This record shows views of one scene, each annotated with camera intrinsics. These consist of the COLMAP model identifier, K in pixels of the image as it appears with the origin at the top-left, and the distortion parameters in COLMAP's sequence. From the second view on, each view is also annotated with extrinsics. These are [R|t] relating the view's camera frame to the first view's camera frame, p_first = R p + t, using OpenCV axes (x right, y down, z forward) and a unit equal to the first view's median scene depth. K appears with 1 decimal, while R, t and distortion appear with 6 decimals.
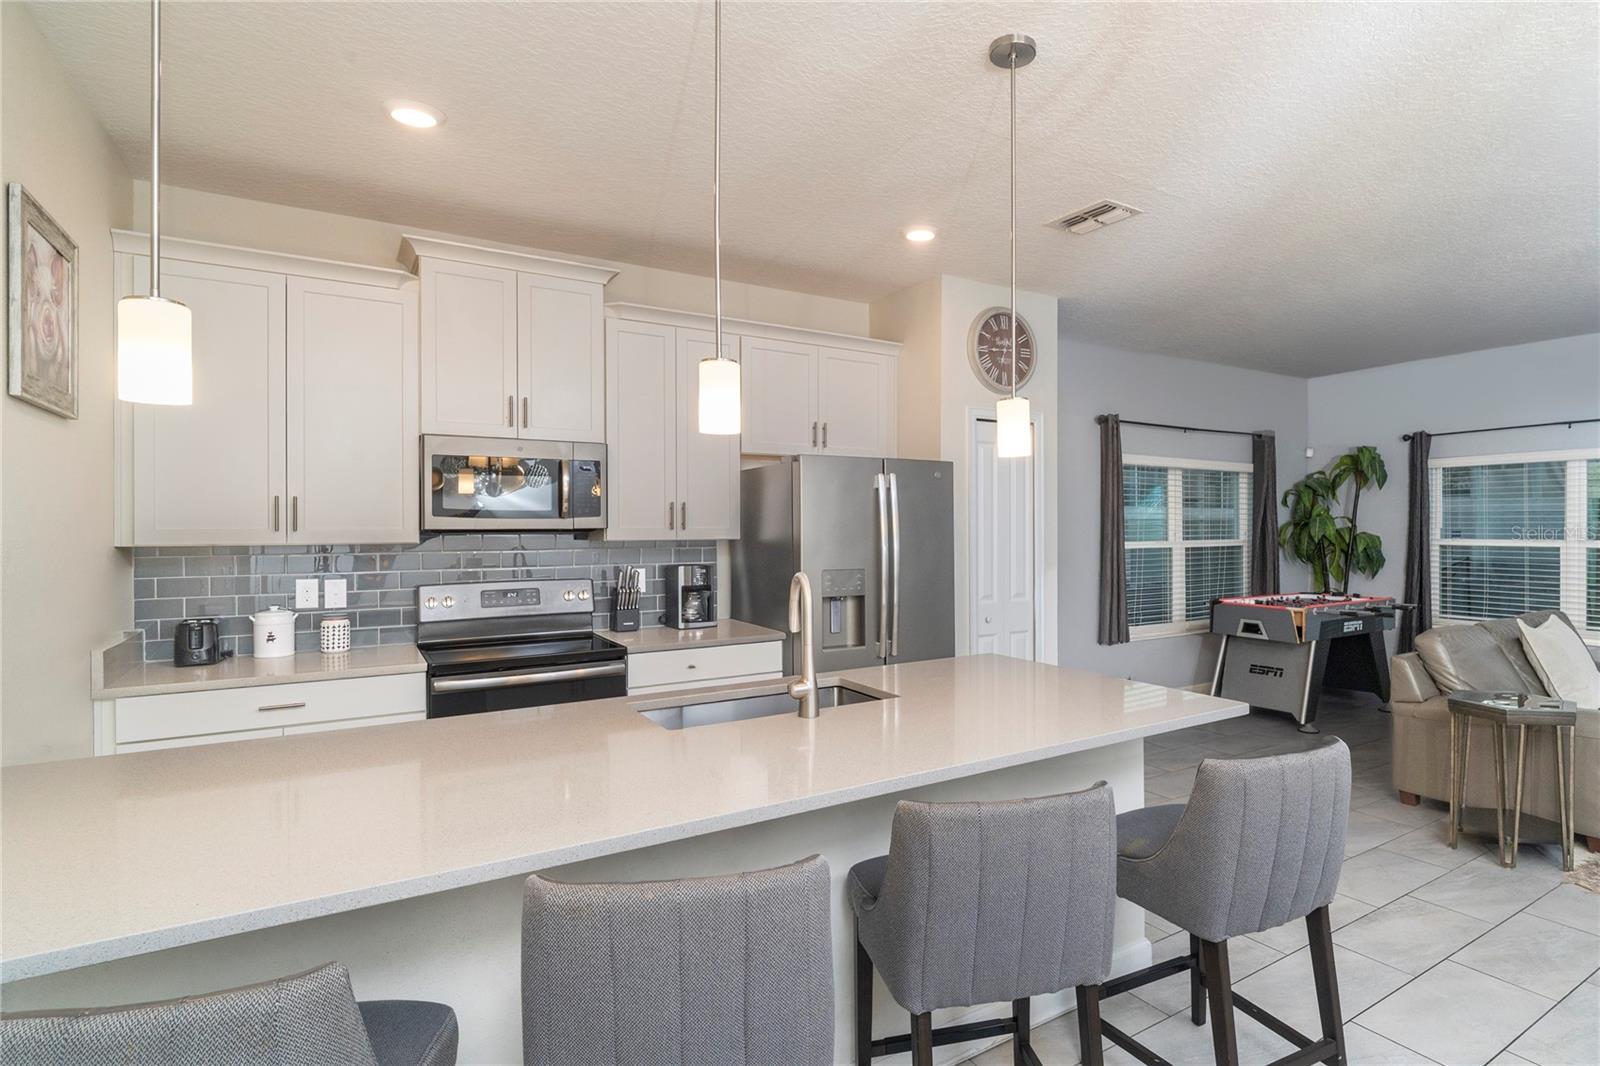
lens RADIAL K [[755.4, 0, 797.1], [0, 755.4, 536.1], [0, 0, 1]] dist [-0.003345, -0.000509]
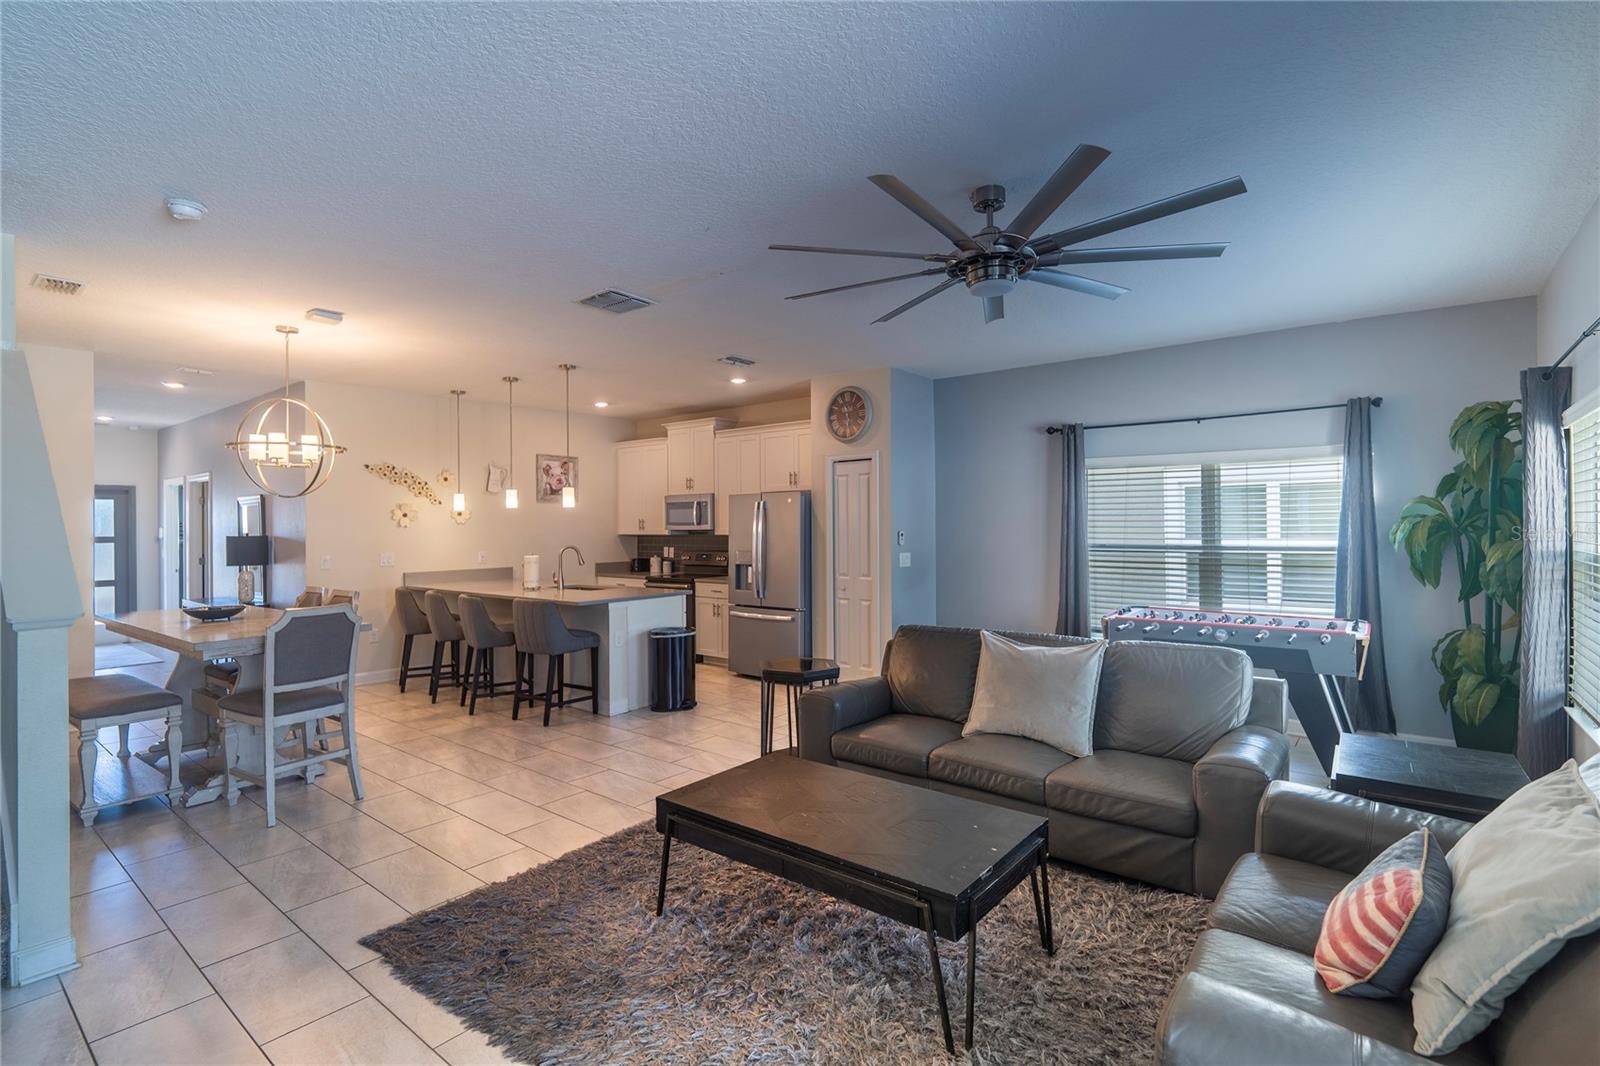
lens RADIAL K [[755.4, 0, 797.3], [0, 755.4, 535.7], [0, 0, 1]] dist [-0.003345, -0.000509]
pose [[0.365745, 0.000545, -0.930715, 1.708333], [0.003116, 0.999994, 0.001810, -0.001611], [0.930710, -0.003562, 0.365741, 0.349003]]
